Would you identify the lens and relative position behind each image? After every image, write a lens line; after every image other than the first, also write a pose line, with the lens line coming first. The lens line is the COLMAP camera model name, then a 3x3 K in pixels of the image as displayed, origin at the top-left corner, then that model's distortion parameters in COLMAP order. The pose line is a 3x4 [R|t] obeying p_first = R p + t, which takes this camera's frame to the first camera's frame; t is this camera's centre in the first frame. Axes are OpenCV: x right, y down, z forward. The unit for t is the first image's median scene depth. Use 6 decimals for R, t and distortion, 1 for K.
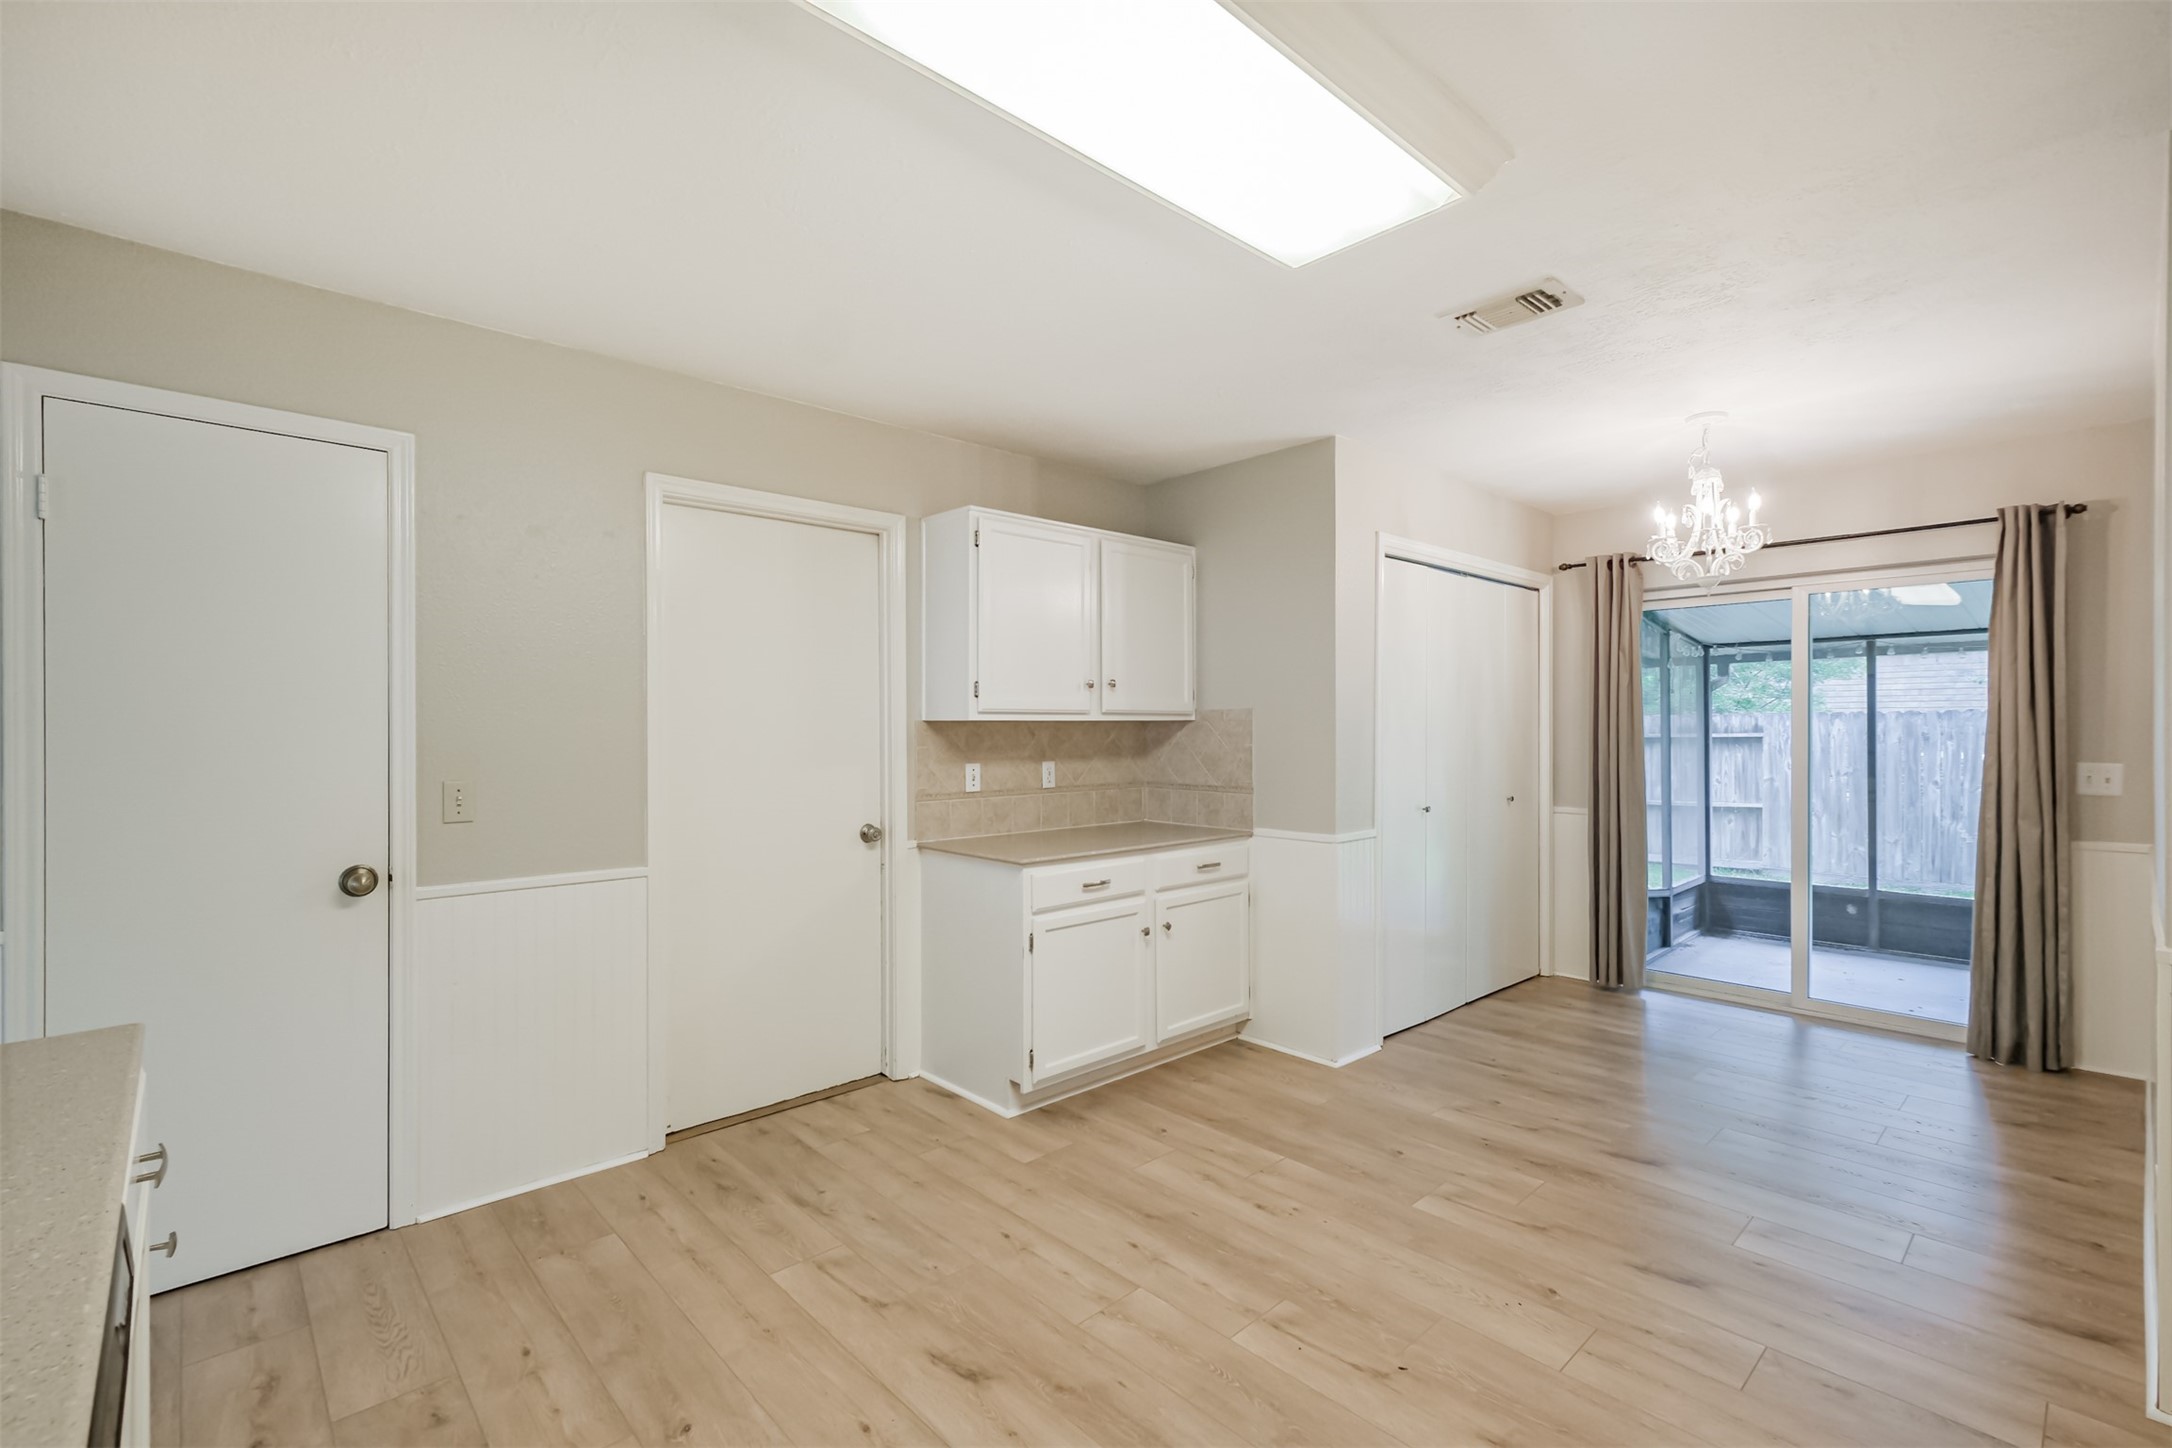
lens RADIAL K [[957.1, 0, 1080.5], [0, 957.1, 728.1], [0, 0, 1]] dist [0.003861, -0.000016]
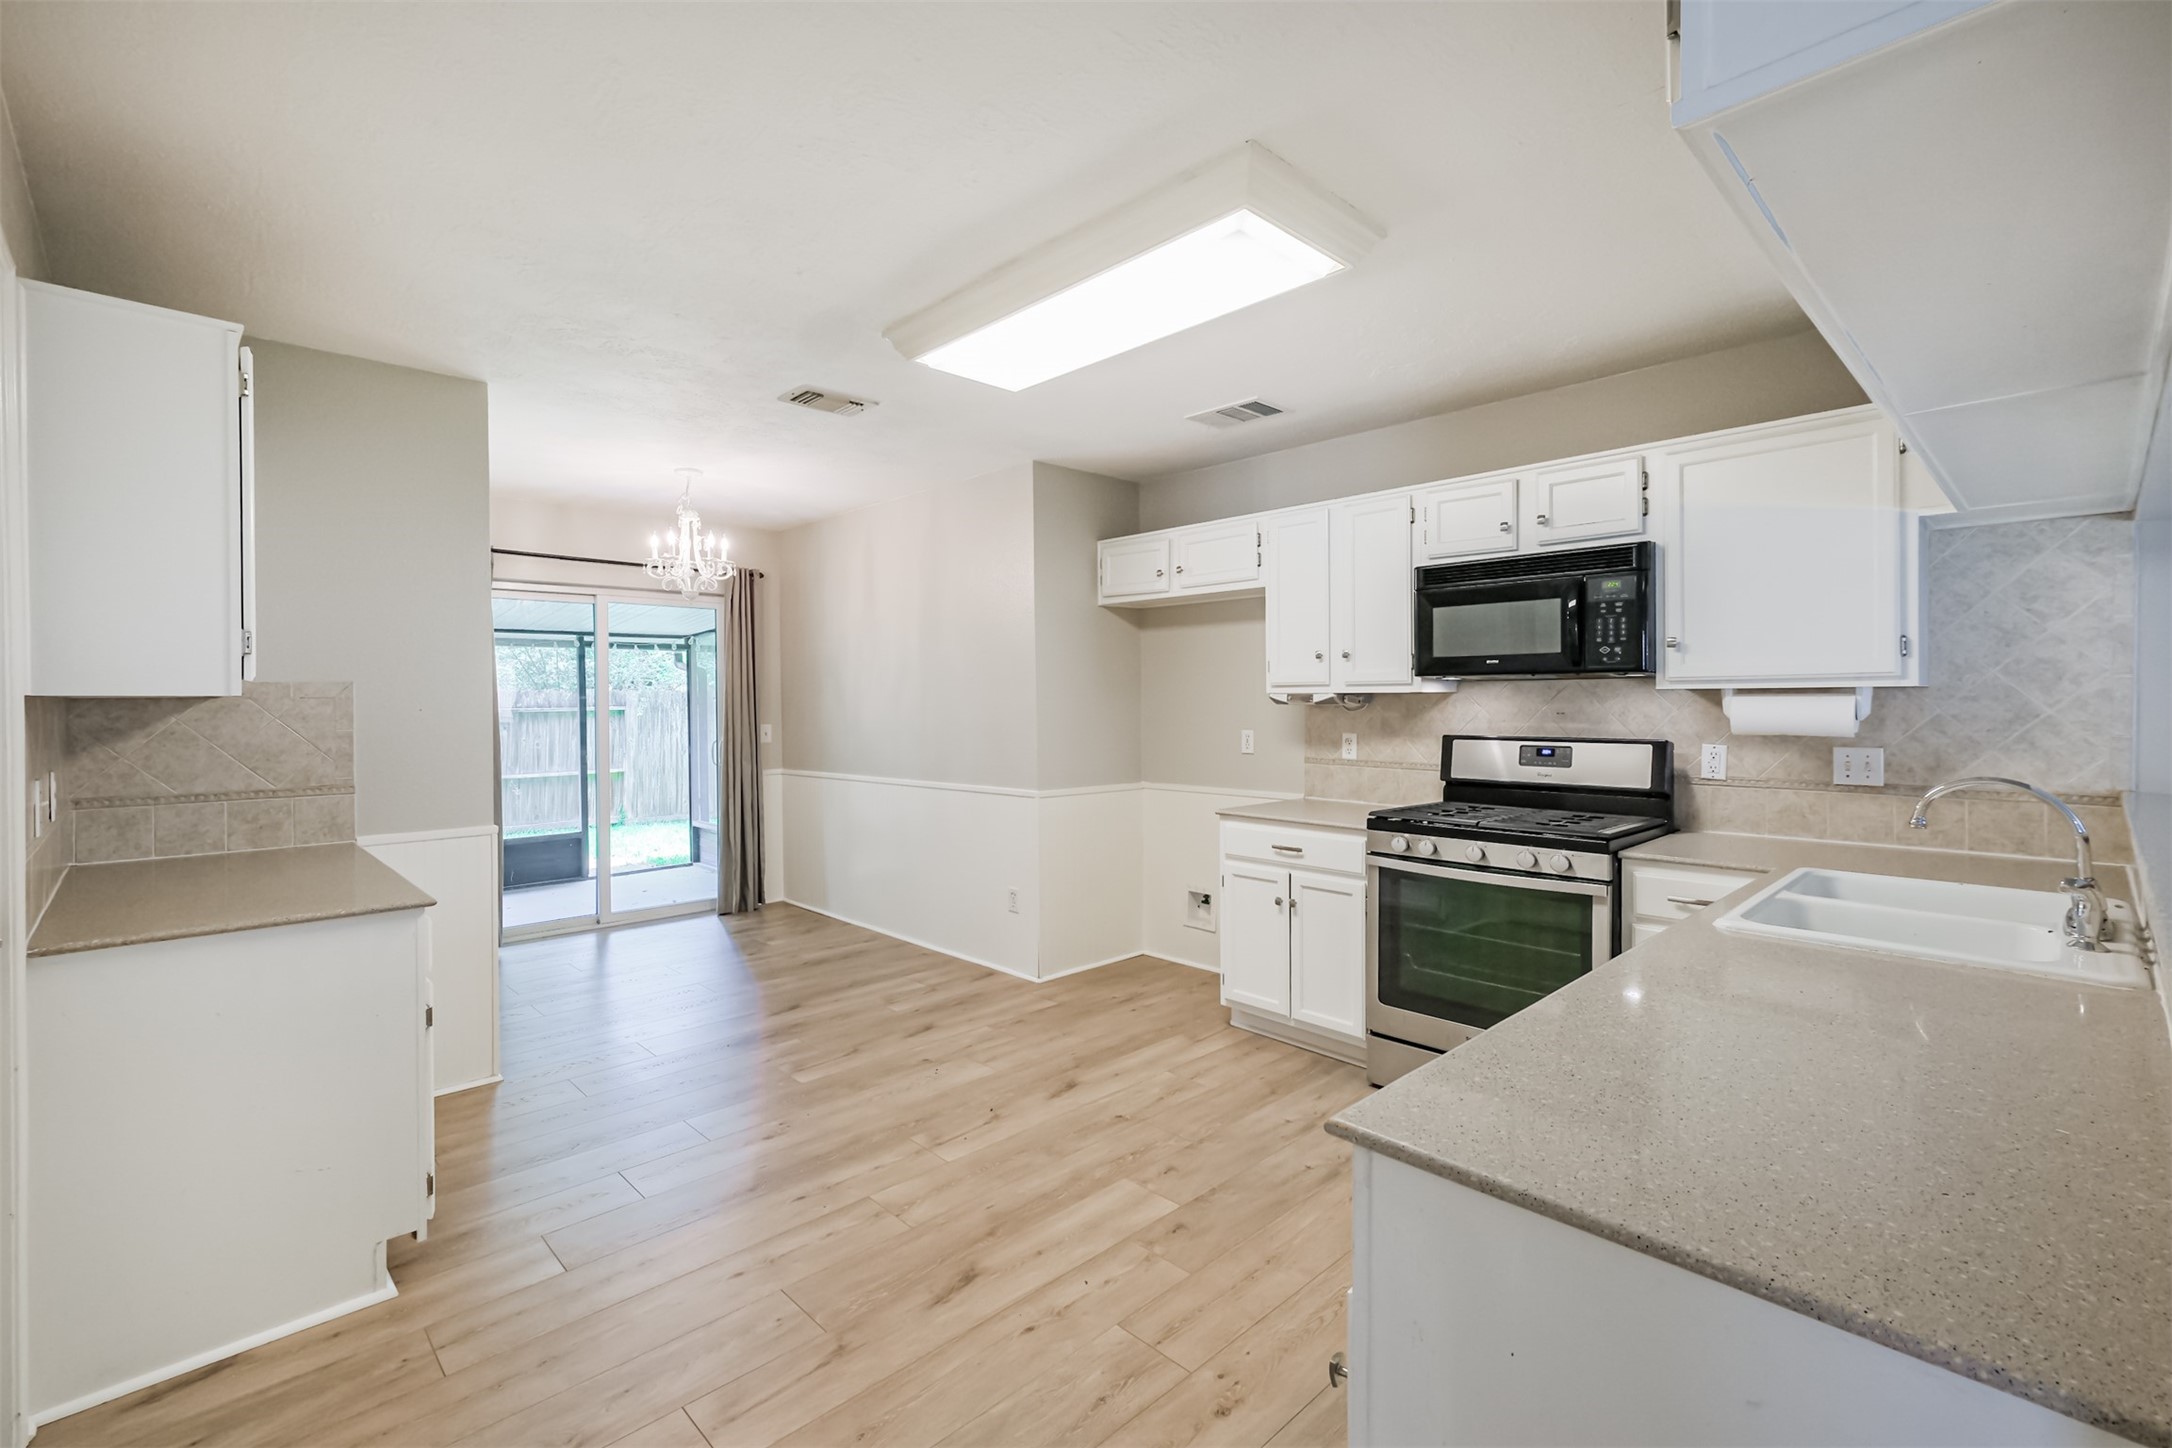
lens RADIAL K [[957.1, 0, 1080.2], [0, 957.1, 708.8], [0, 0, 1]] dist [0.003861, -0.000016]
pose [[-0.020793, -0.010249, 0.999731, -0.661605], [0.008287, 0.999911, 0.010423, -0.002513], [-0.999749, 0.008501, -0.020706, 0.474185]]
